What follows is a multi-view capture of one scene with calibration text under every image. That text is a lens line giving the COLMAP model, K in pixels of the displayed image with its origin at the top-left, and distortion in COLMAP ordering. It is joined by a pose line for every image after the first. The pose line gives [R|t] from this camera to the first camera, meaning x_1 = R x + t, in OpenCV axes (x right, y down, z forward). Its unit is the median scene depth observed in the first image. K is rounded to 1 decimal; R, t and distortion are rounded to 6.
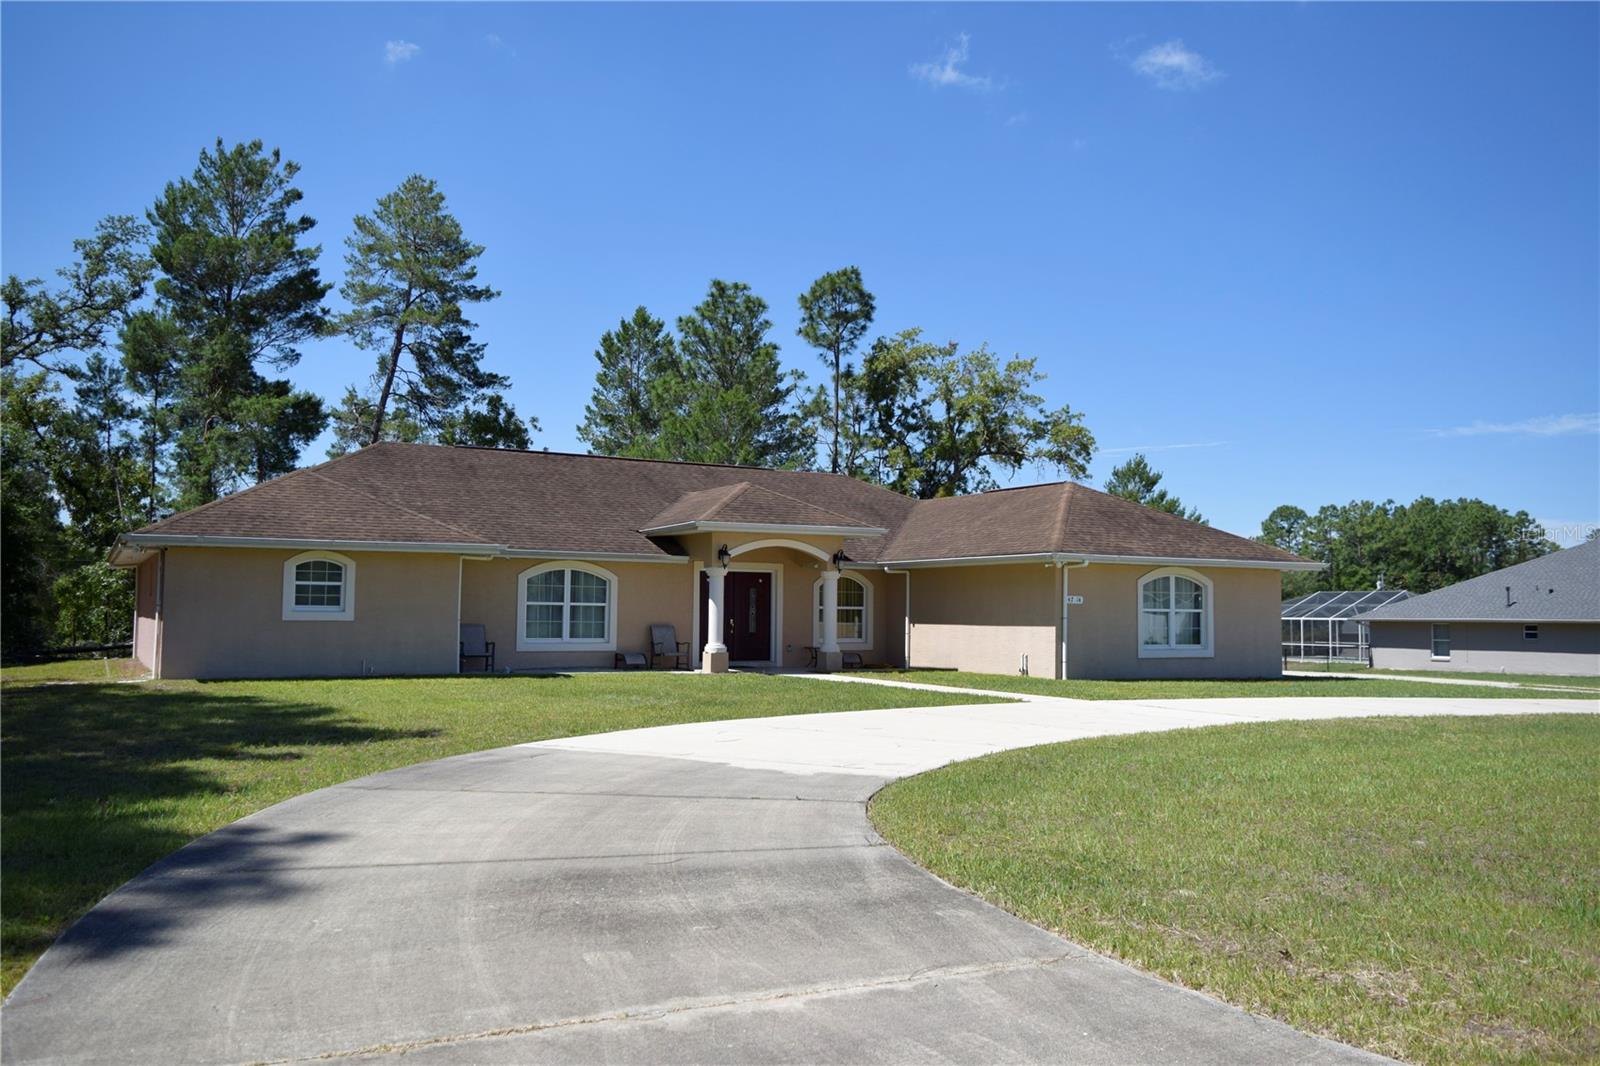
lens RADIAL K [[1276.7, 0, 791.7], [0, 1276.7, 537.5], [0, 0, 1]] dist [-0.017646, 0.015545]
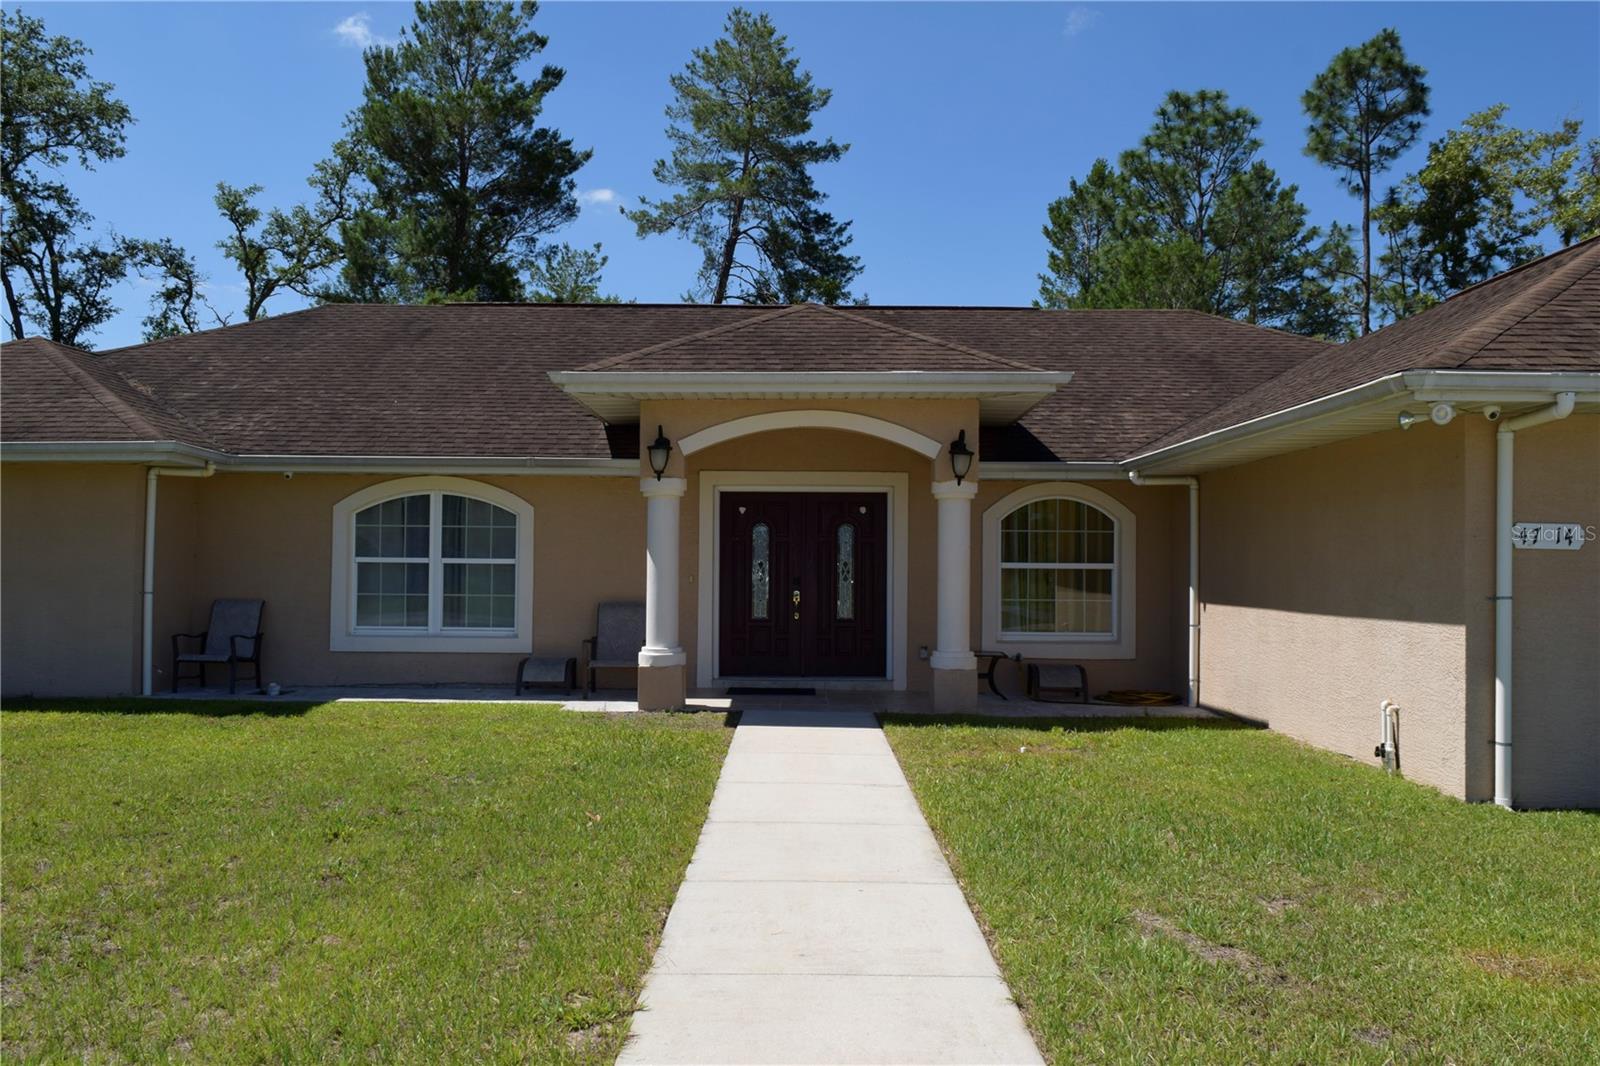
lens RADIAL K [[1276.7, 0, 793.6], [0, 1276.7, 534.3], [0, 0, 1]] dist [-0.017646, 0.015545]
pose [[0.872605, -0.016059, -0.488162, 0.127923], [0.031087, 0.999259, 0.022696, 0.021577], [0.487436, -0.034980, 0.872458, 0.391848]]
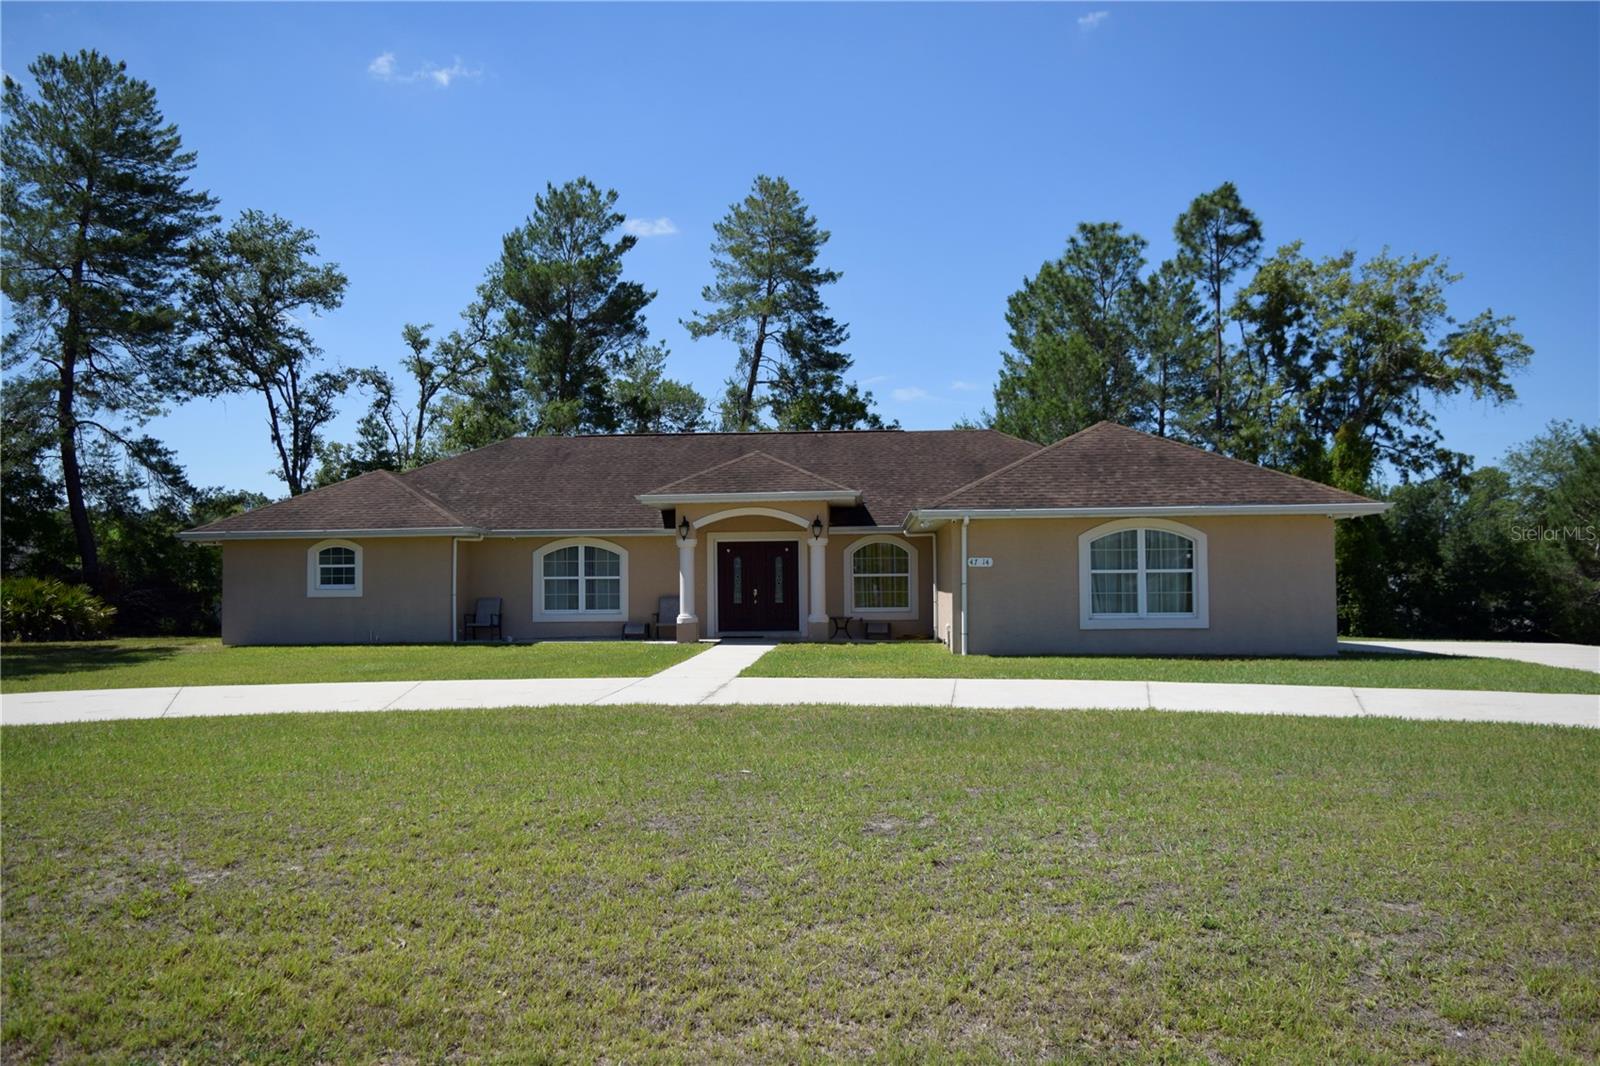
lens RADIAL K [[1276.7, 0, 796.3], [0, 1276.7, 528.6], [0, 0, 1]] dist [-0.017646, 0.015545]
pose [[0.842604, -0.040073, -0.537041, 0.349945], [0.050765, 0.998697, 0.005127, 0.009099], [0.536136, -0.031583, 0.843541, 0.121633]]
